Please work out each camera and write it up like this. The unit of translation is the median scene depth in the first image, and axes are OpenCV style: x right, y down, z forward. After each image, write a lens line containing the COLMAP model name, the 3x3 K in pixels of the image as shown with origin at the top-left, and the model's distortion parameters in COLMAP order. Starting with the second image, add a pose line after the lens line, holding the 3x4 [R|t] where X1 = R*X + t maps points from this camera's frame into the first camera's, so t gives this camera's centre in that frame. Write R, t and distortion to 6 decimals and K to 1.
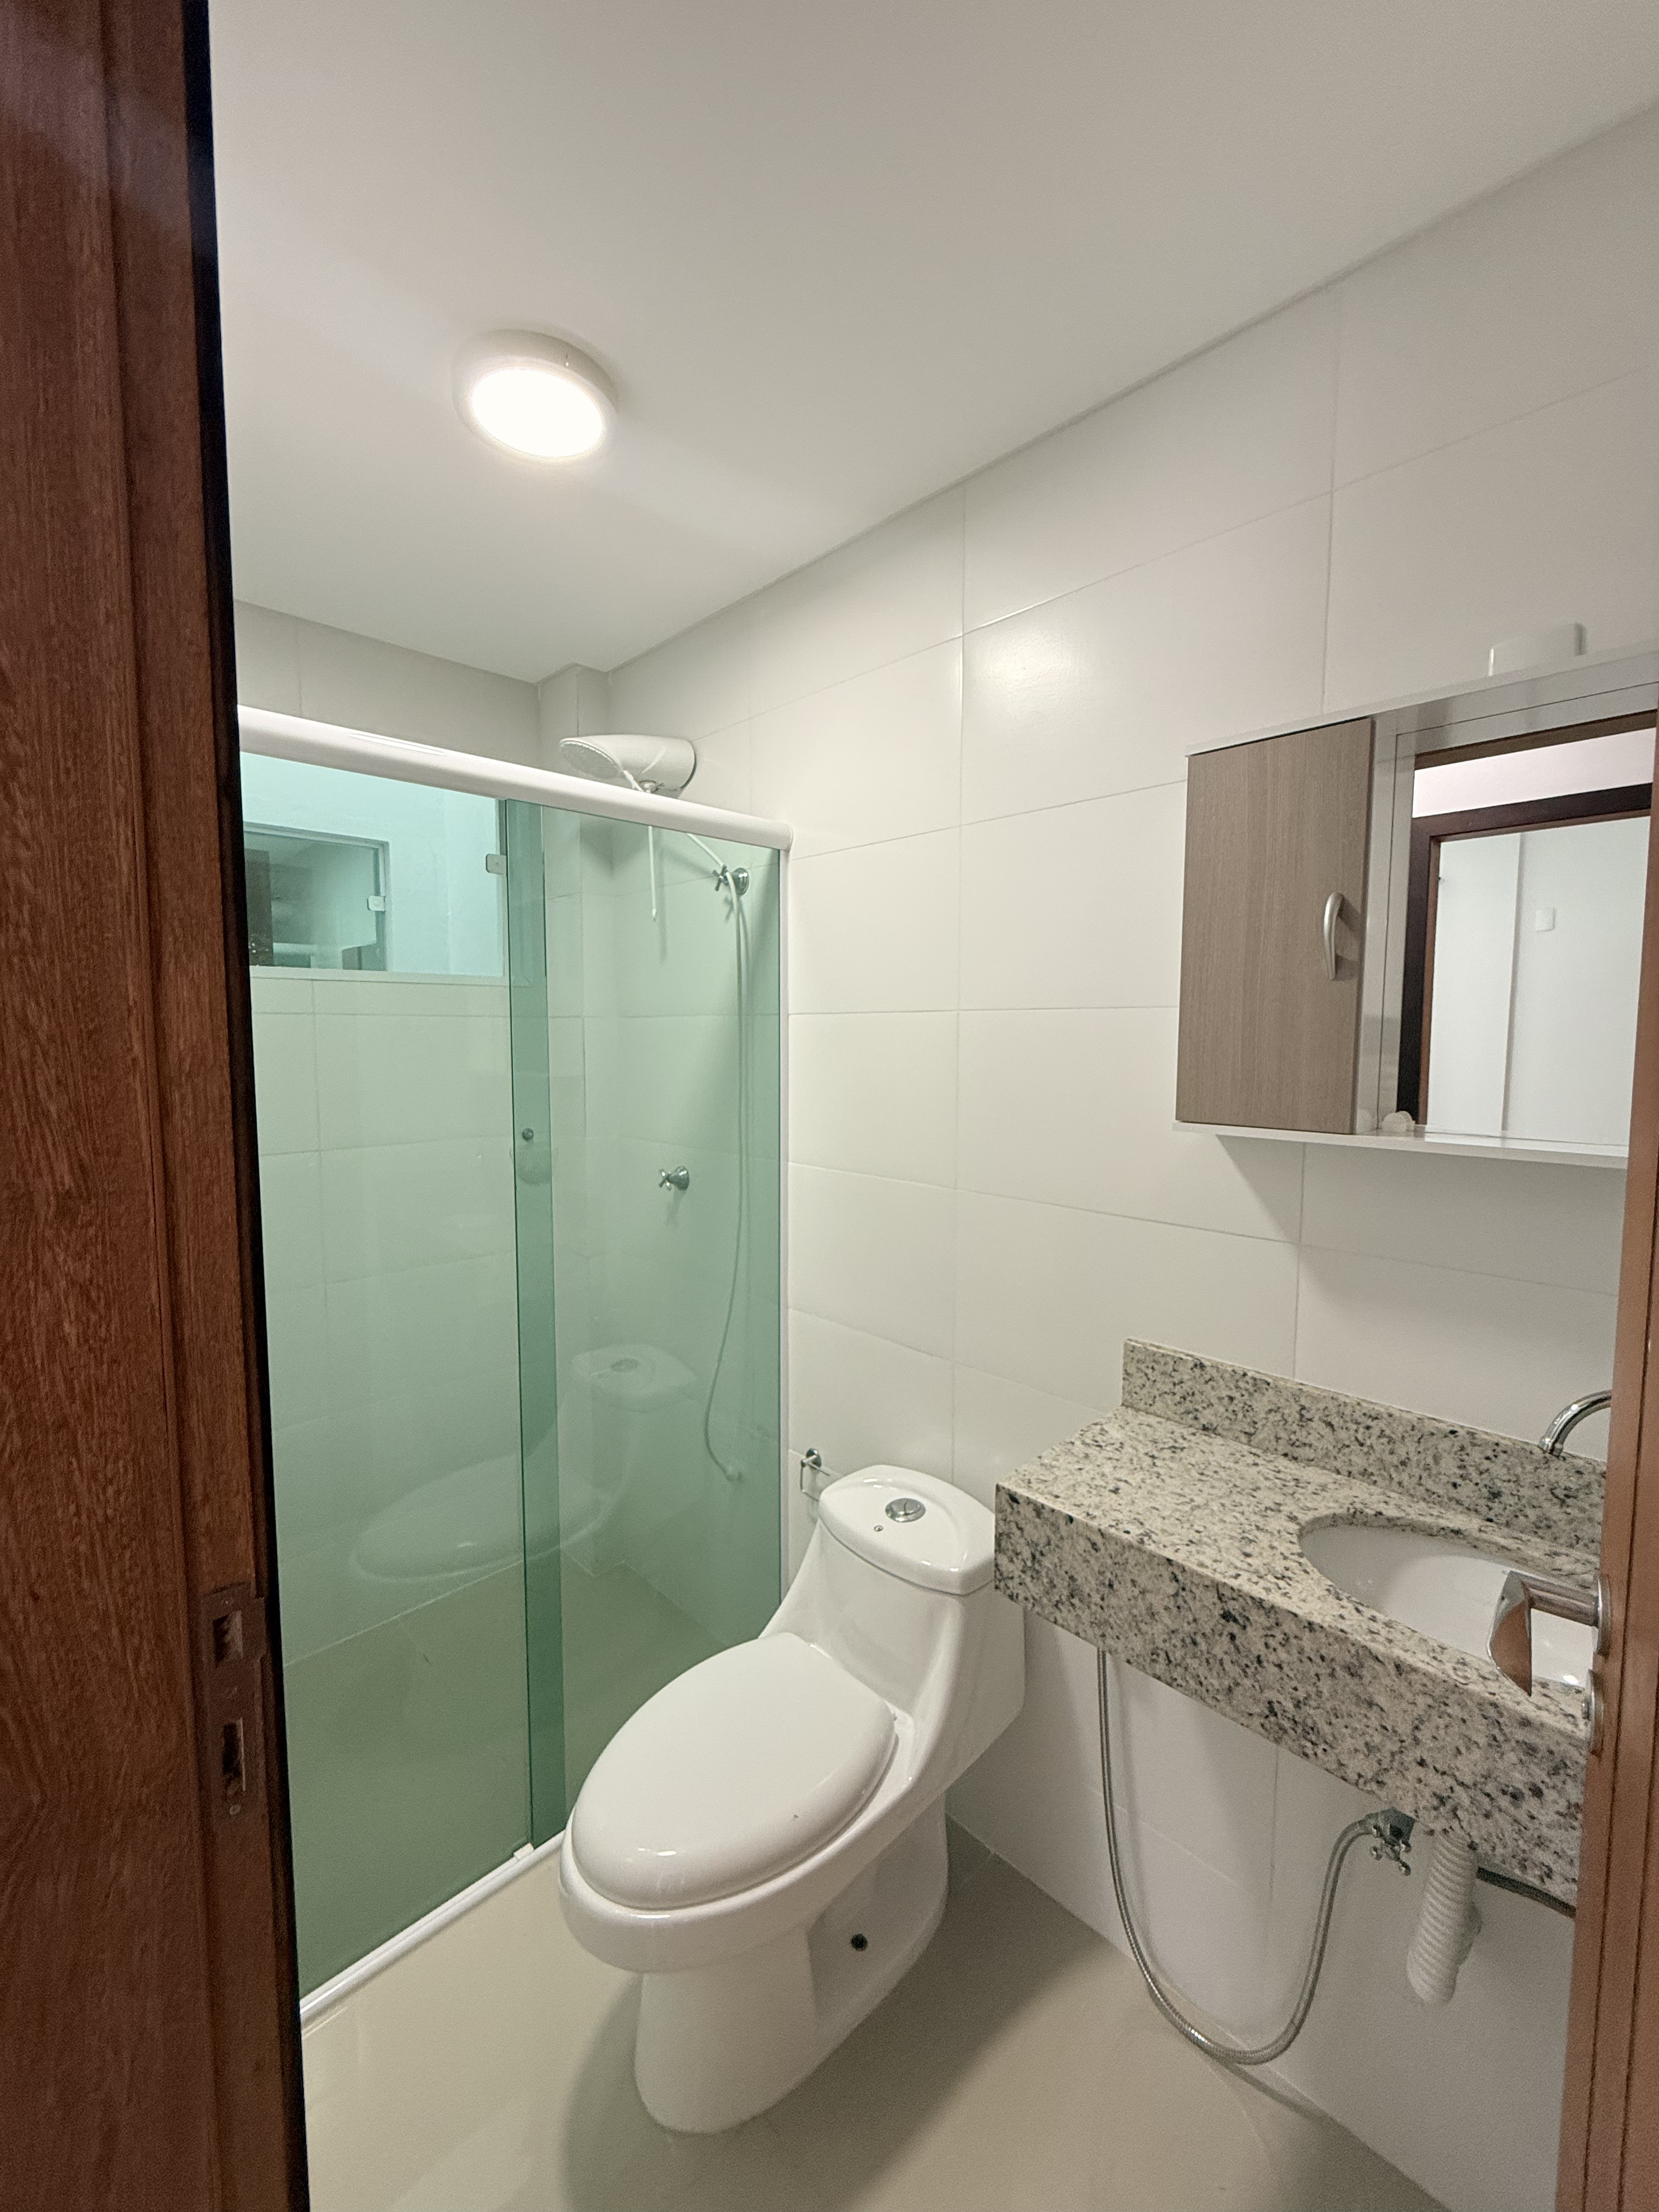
lens RADIAL K [[892.8, 0, 830.7], [0, 892.8, 1103.9], [0, 0, 1]] dist [-0.007555, 0.002287]
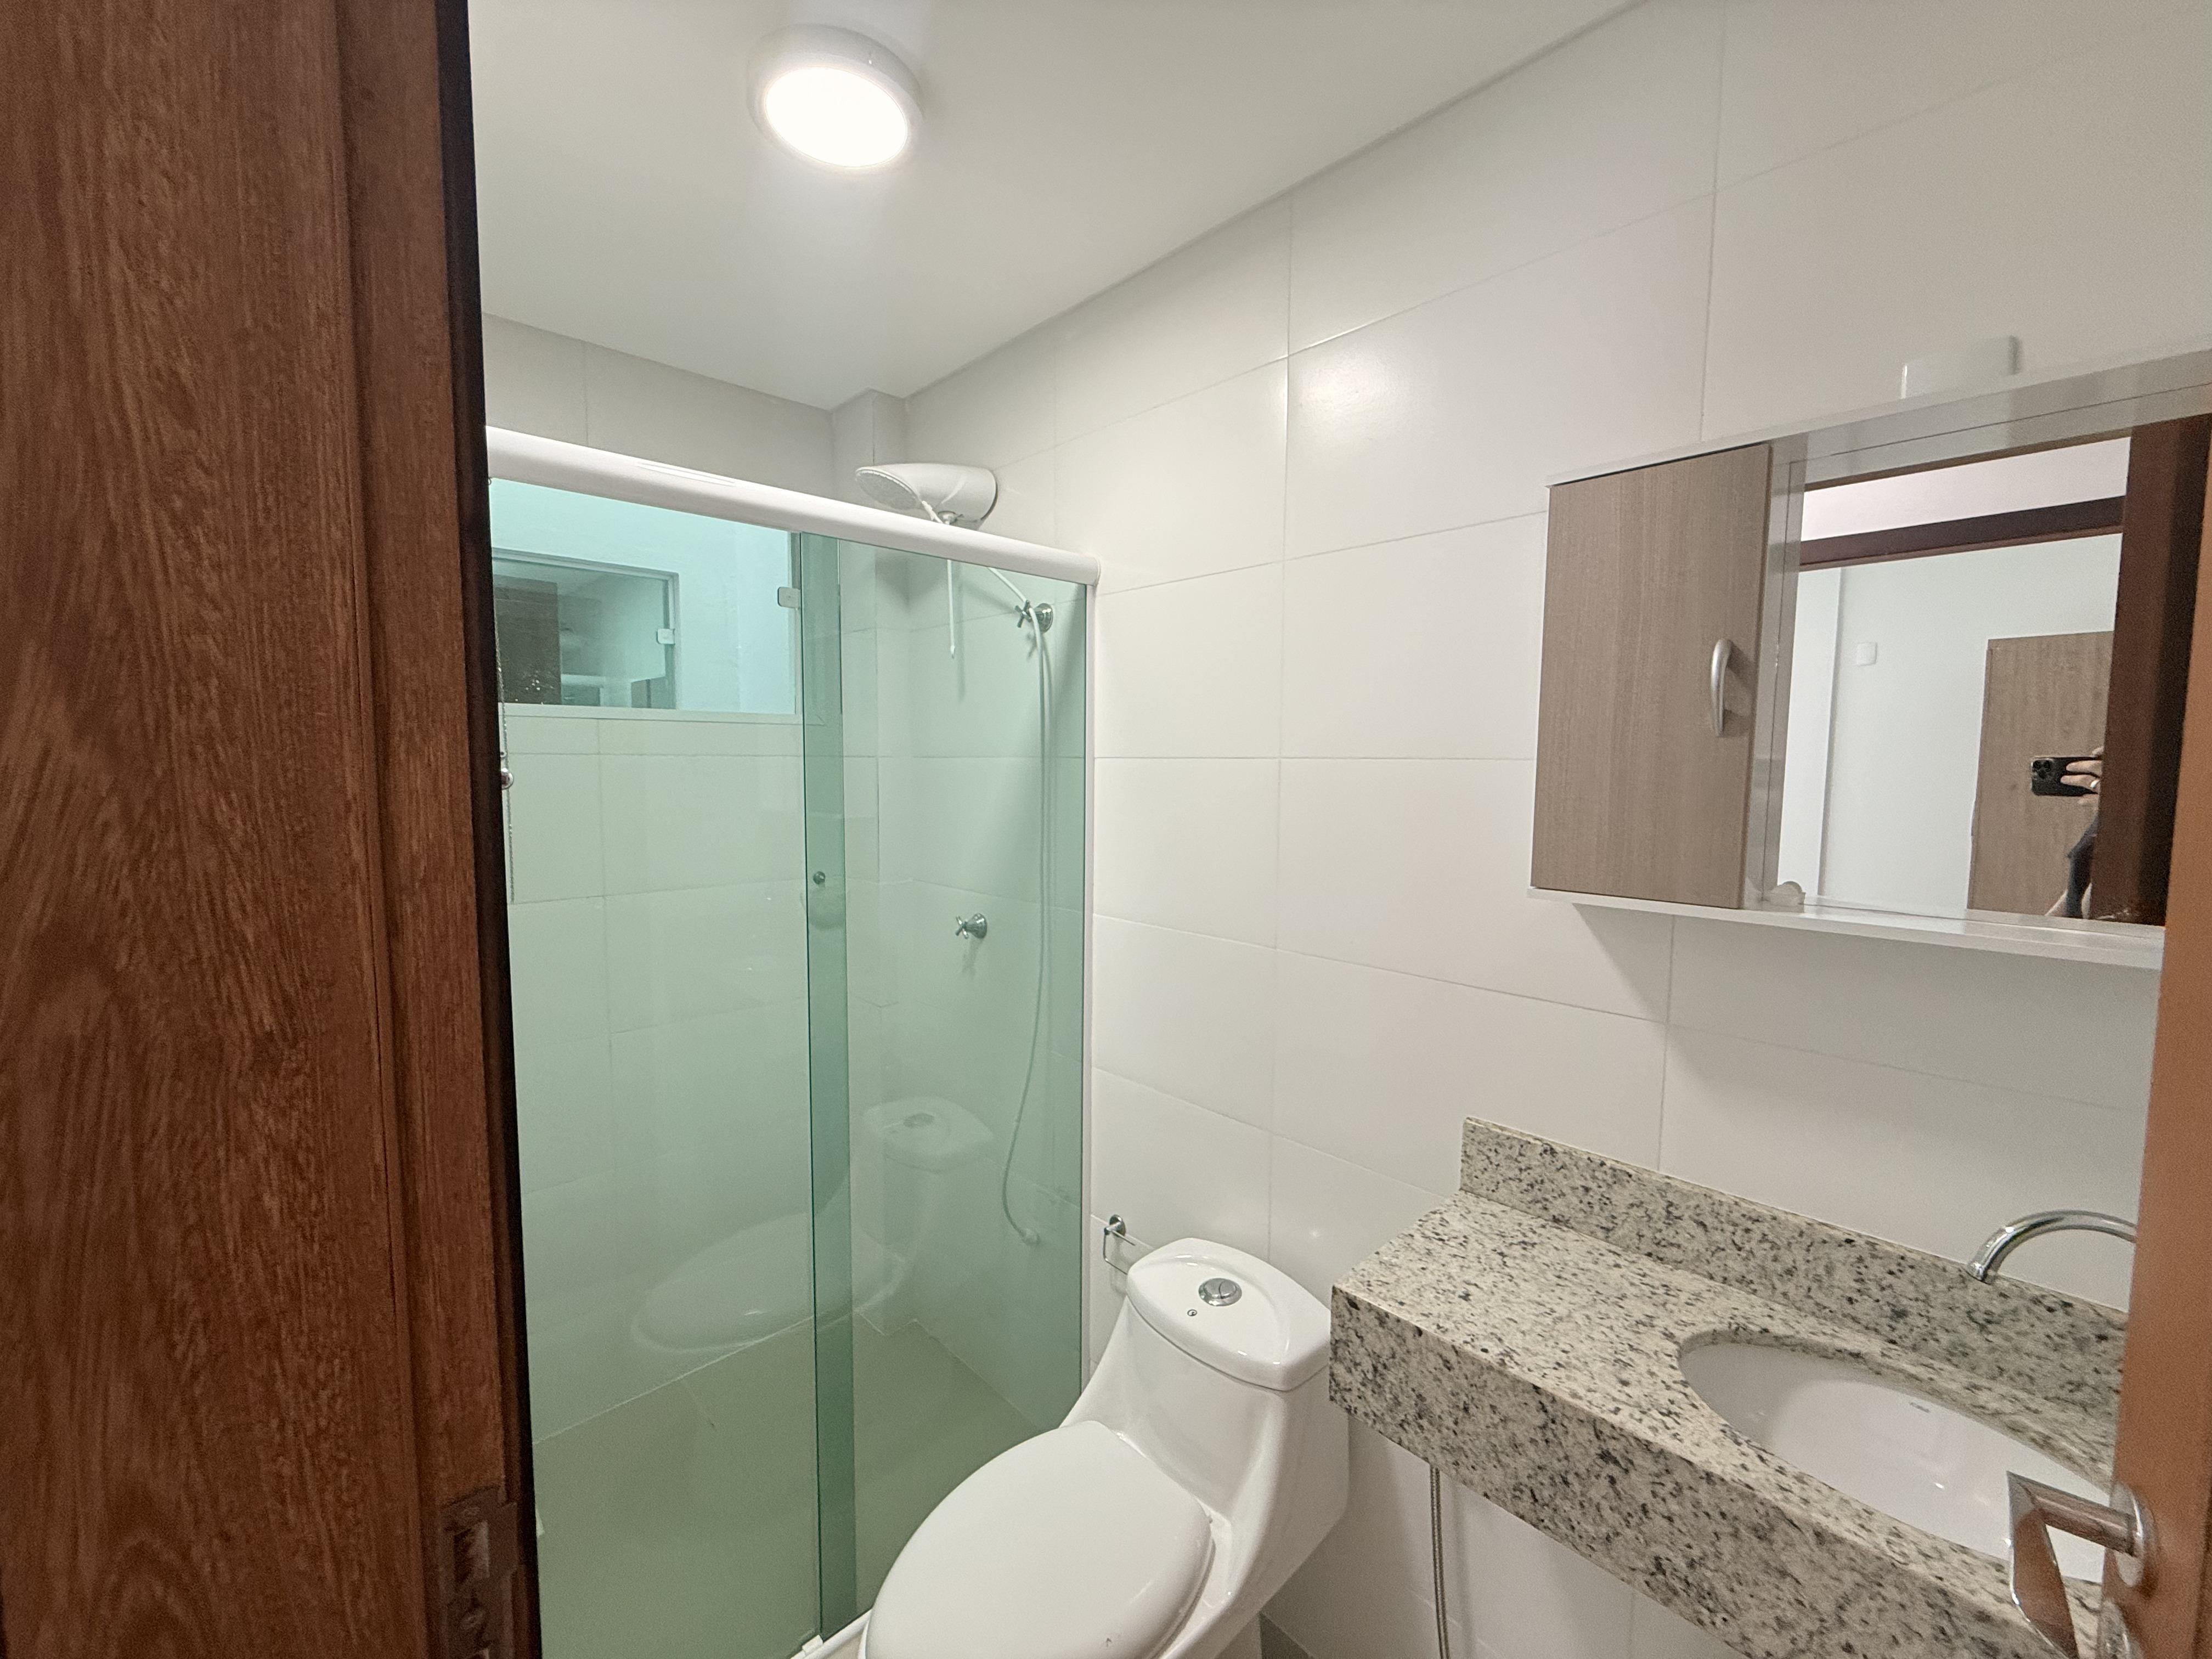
lens RADIAL K [[892.8, 0, 1101.3], [0, 892.8, 832.9], [0, 0, 1]] dist [-0.007555, 0.002287]
pose [[0.999817, 0.006012, -0.018158, -0.041783], [-0.005997, 0.999982, 0.000888, -0.040383], [0.018163, -0.000779, 0.999835, 0.096111]]
